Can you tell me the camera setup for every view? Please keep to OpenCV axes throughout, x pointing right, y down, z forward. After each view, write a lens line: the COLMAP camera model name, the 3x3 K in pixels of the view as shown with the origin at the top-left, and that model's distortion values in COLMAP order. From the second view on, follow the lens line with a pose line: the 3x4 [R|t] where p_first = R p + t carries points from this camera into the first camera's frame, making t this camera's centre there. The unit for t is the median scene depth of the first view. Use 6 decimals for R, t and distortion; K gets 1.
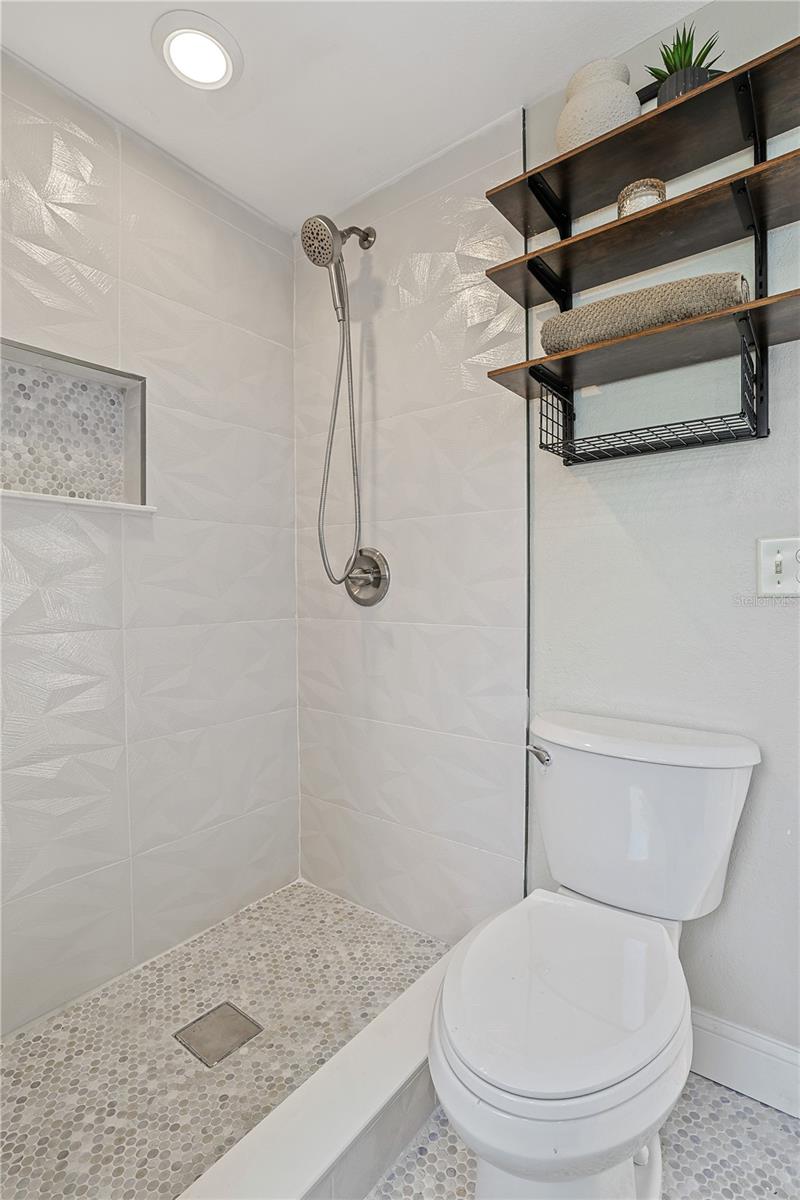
lens RADIAL K [[571.2, 0, 399.2], [0, 571.2, 593.8], [0, 0, 1]] dist [-0.020069, -0.000300]
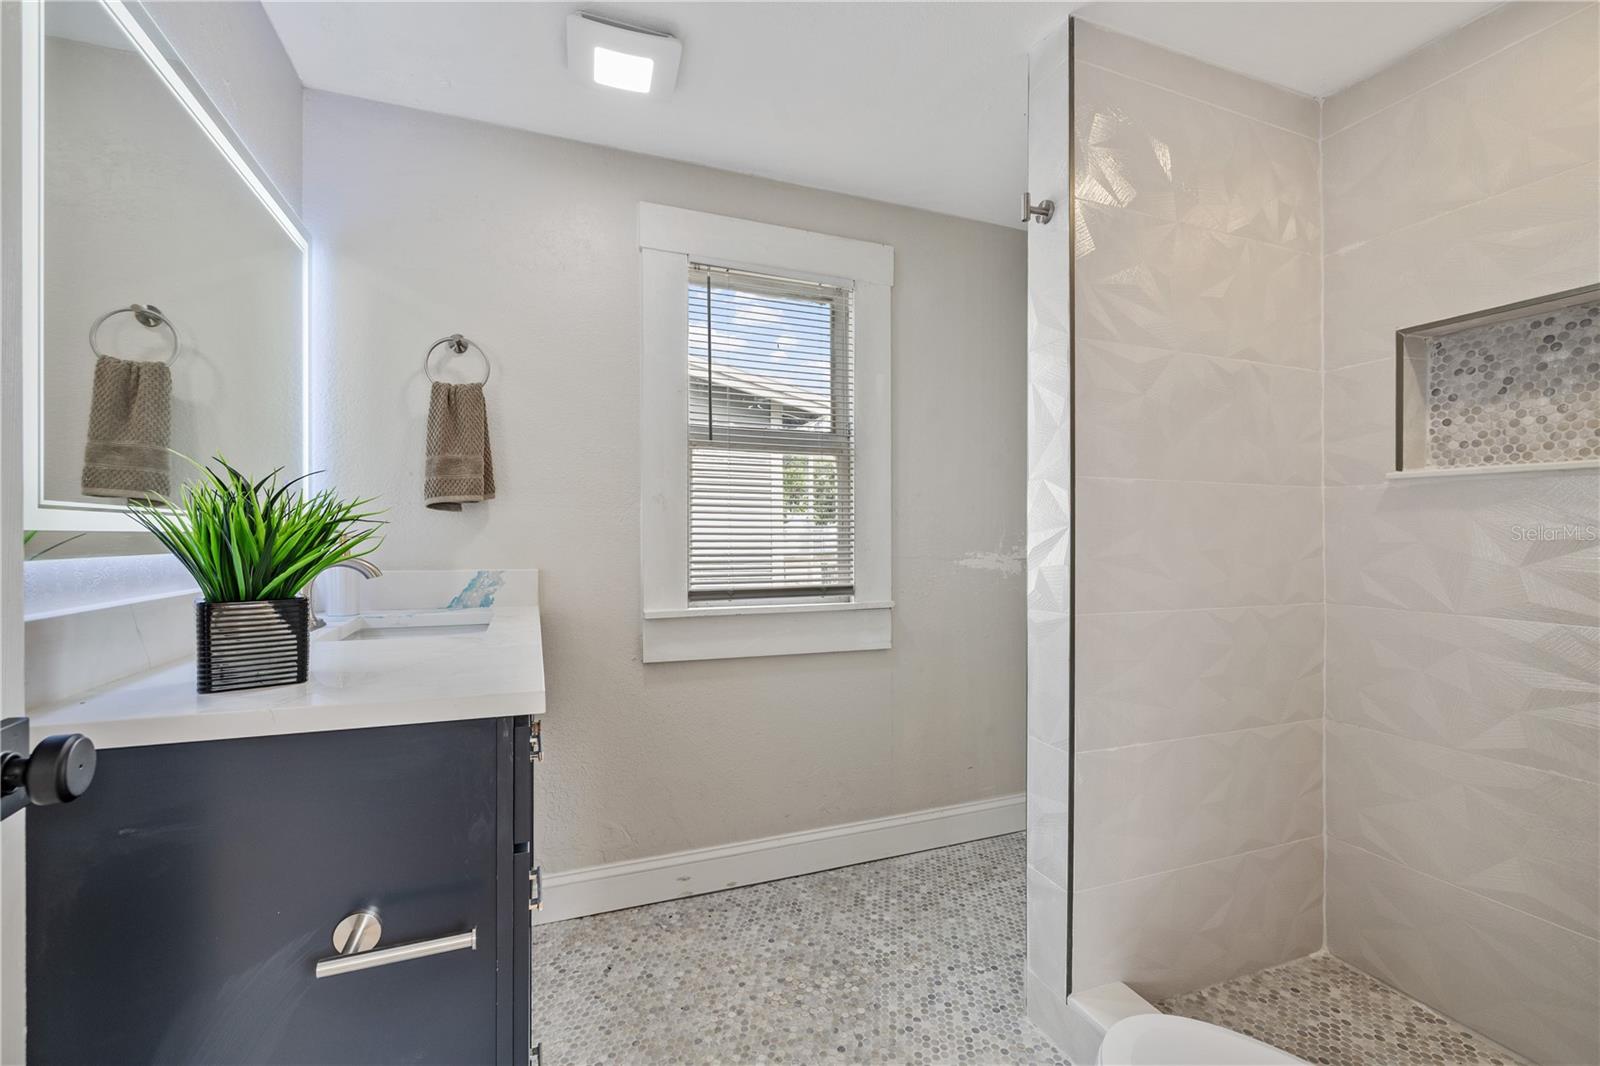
lens RADIAL K [[683.2, 0, 799.3], [0, 683.2, 533.3], [0, 0, 1]] dist [0.000328, 0.000037]
pose [[-0.509775, 0.001668, -0.860306, 0.833306], [-0.017608, 0.999768, 0.012372, -0.057227], [0.860127, 0.021455, -0.509628, 0.545098]]
